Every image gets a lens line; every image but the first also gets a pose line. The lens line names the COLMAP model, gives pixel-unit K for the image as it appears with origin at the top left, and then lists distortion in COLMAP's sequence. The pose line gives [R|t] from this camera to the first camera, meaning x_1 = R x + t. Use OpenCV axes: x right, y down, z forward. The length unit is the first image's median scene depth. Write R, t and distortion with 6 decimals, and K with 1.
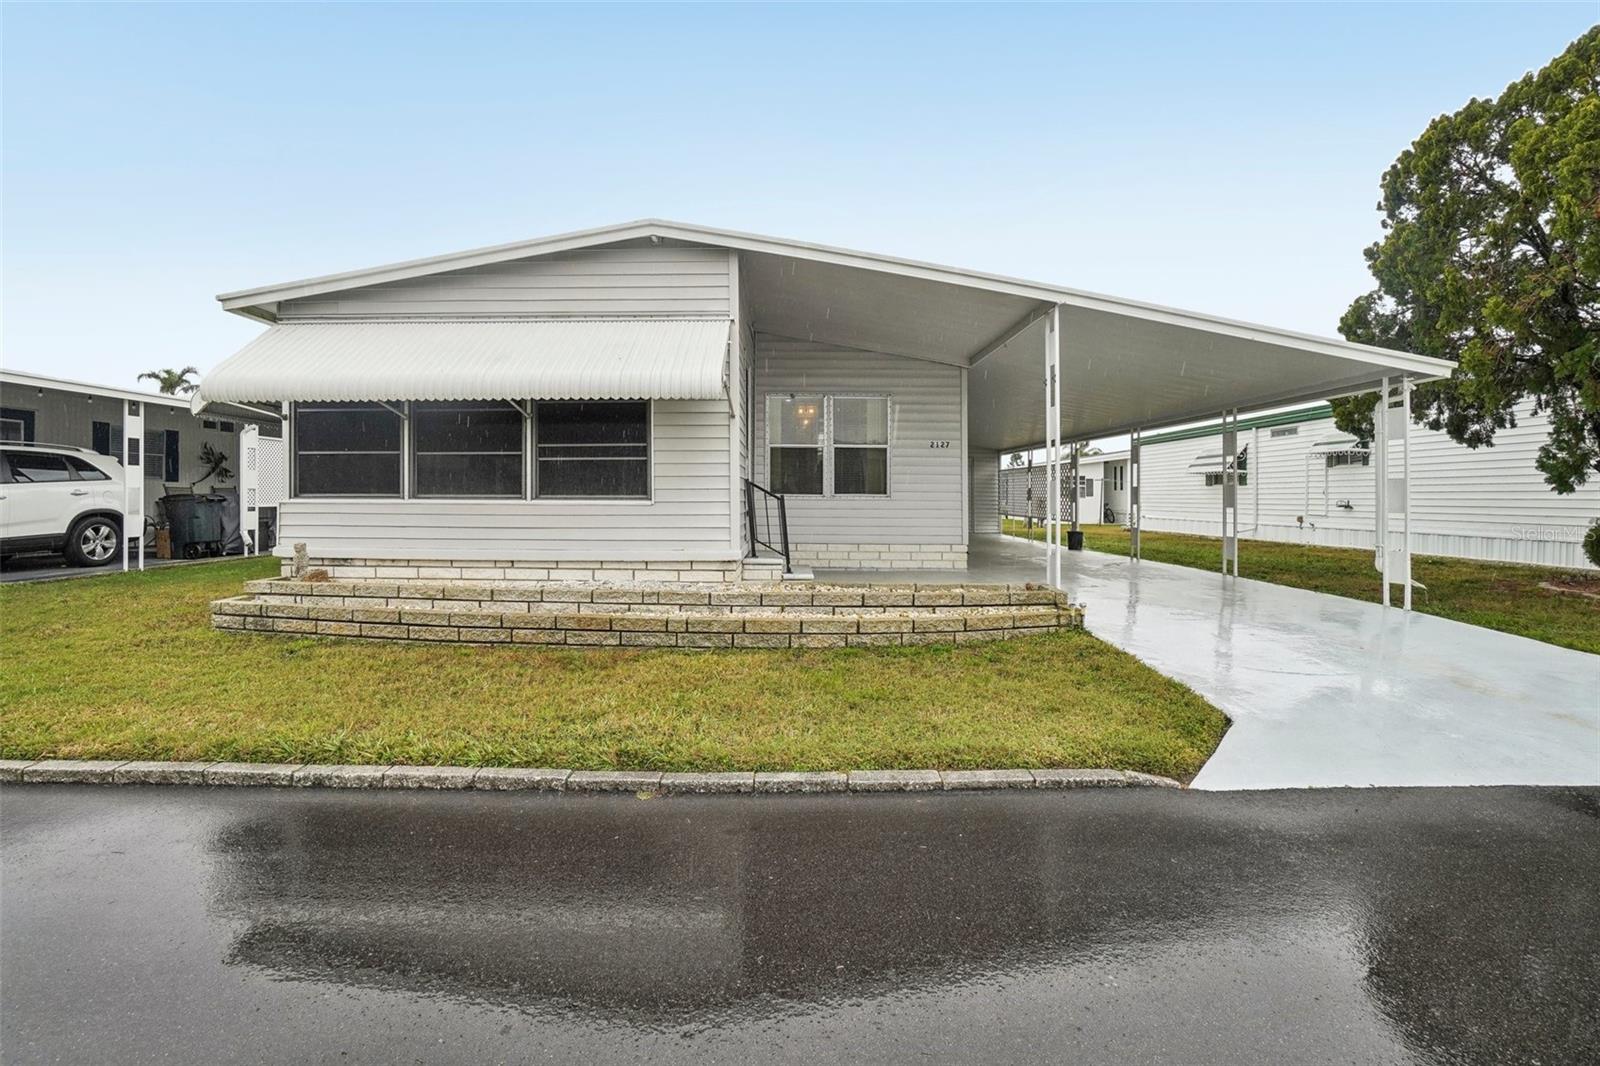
lens RADIAL K [[728.6, 0, 766.4], [0, 728.6, 496.5], [0, 0, 1]] dist [-0.050131, 0.017268]
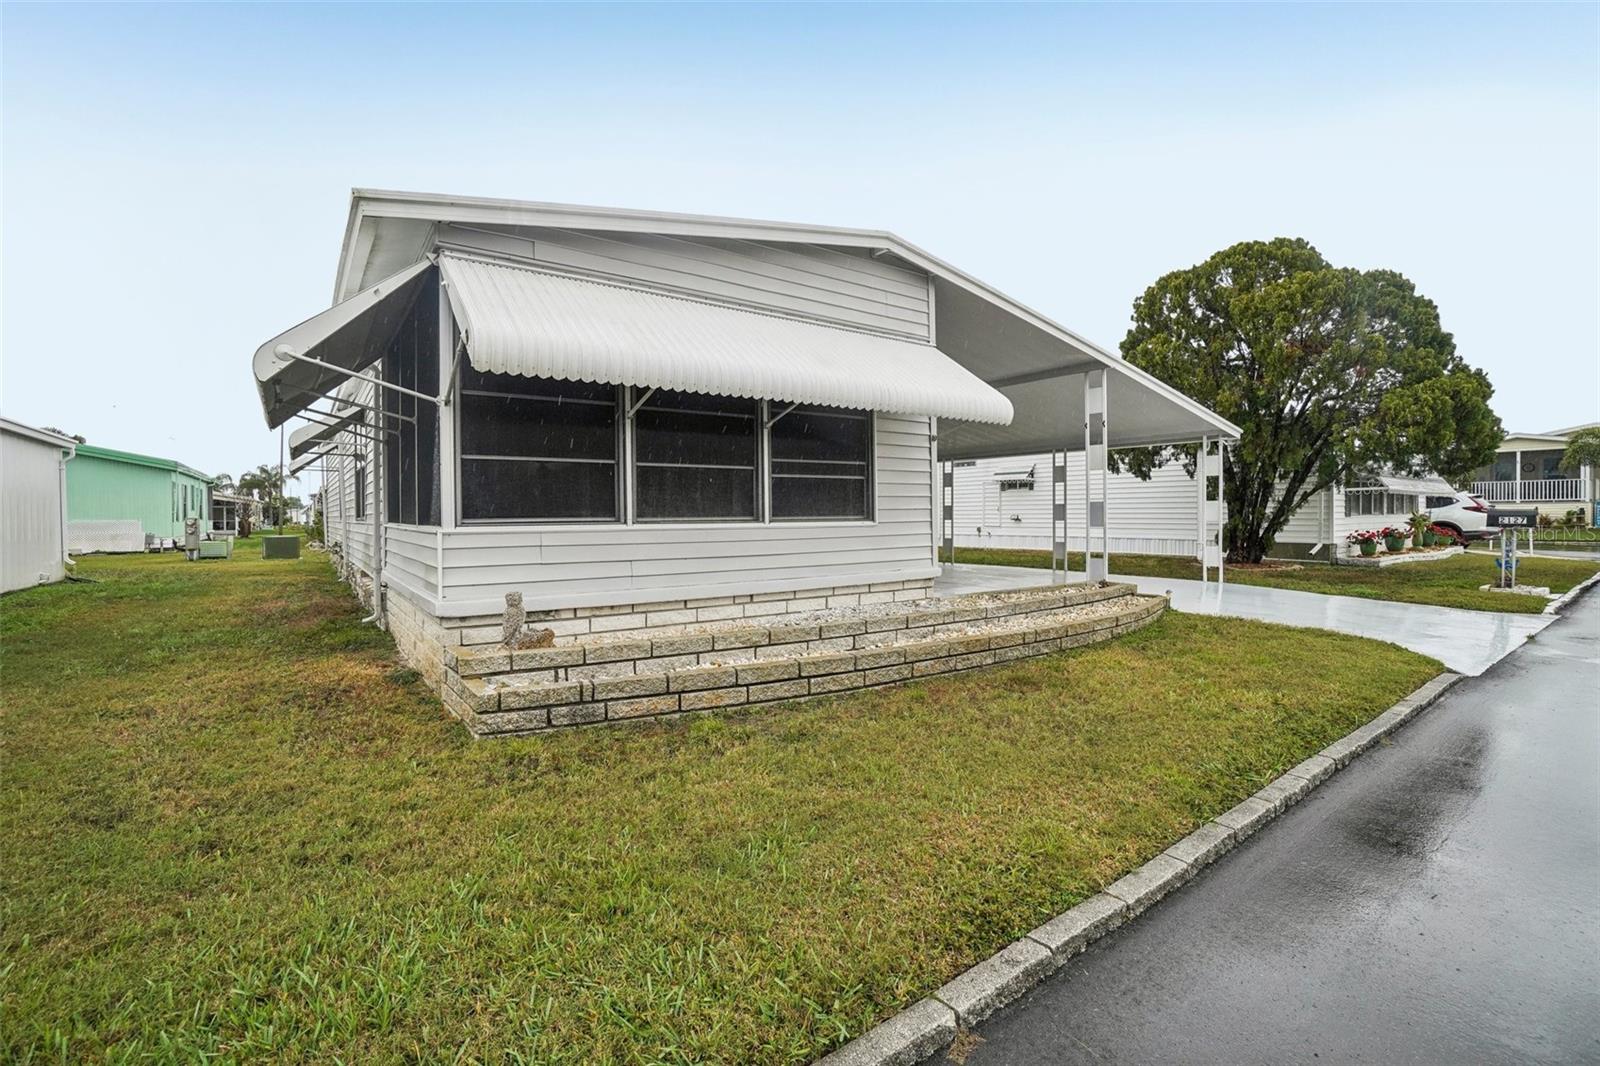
lens RADIAL K [[728.6, 0, 793.7], [0, 728.6, 520.1], [0, 0, 1]] dist [-0.050131, 0.017268]
pose [[0.792875, -0.014258, 0.609218, -0.834578], [0.010785, 0.999898, 0.009366, -0.006056], [-0.609289, -0.000856, 0.792947, 0.296519]]
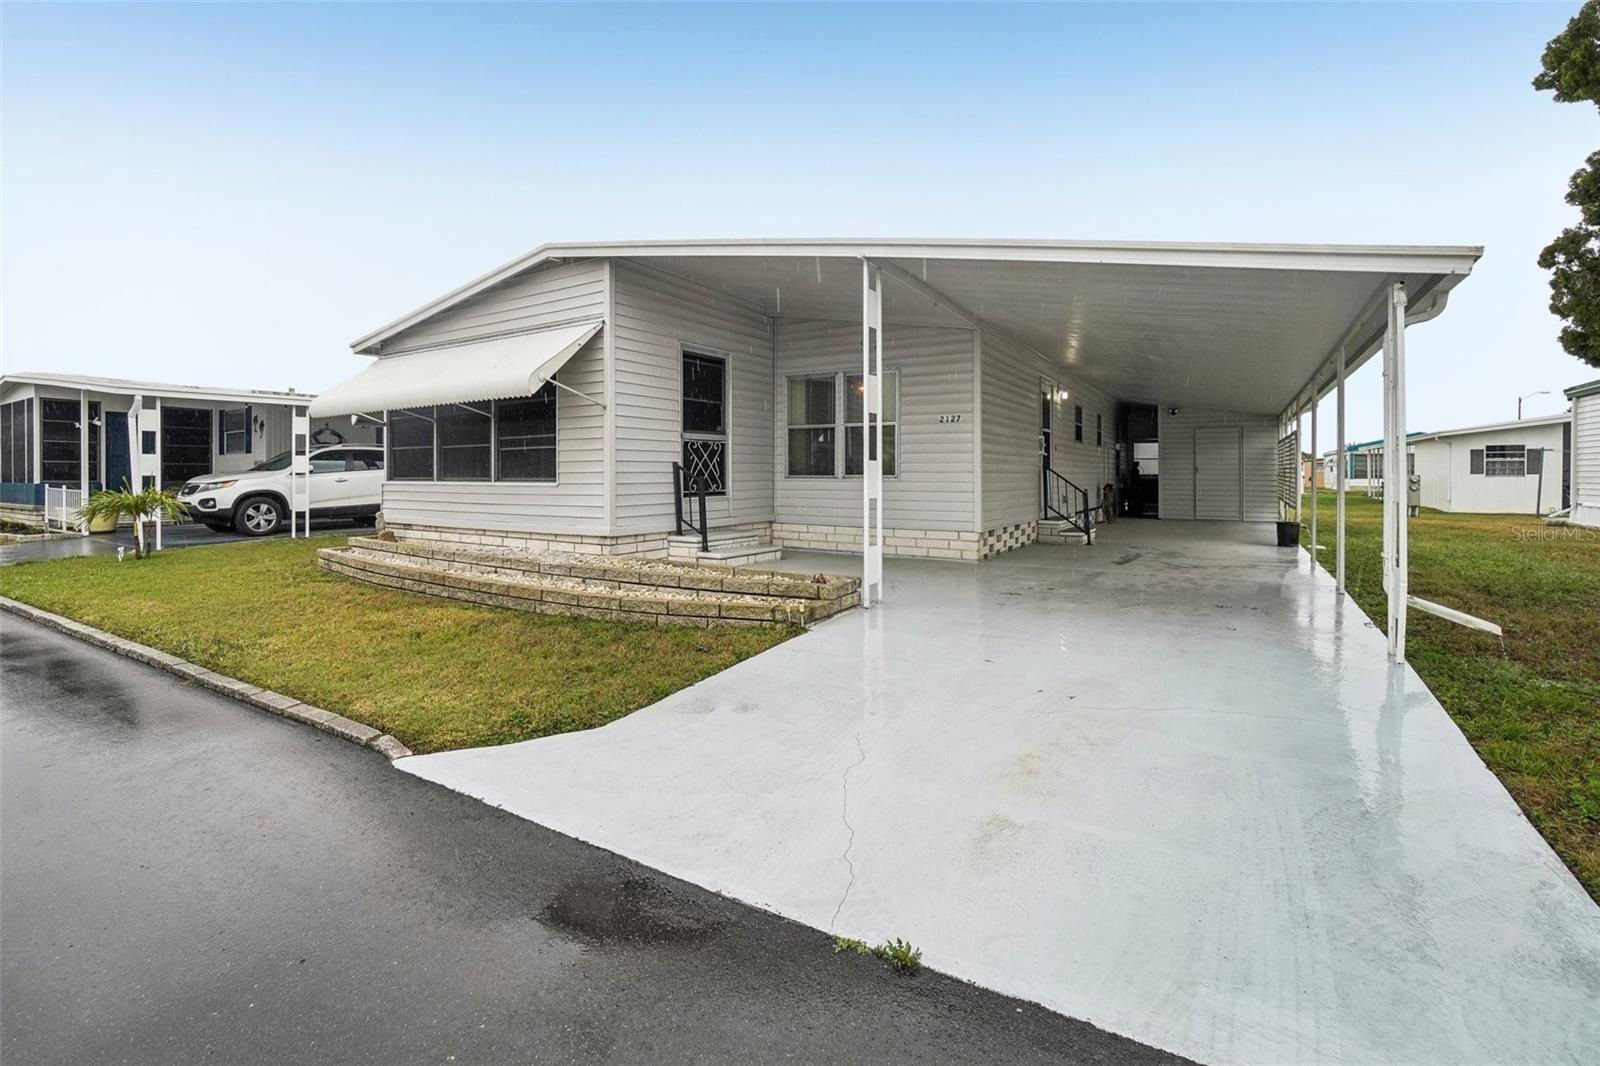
lens RADIAL K [[728.6, 0, 769.1], [0, 728.6, 481.8], [0, 0, 1]] dist [-0.050131, 0.017268]
pose [[0.849138, 0.000383, -0.528171, 0.752541], [0.004159, 0.999964, 0.007412, -0.003049], [0.528155, -0.008490, 0.849105, 0.184940]]
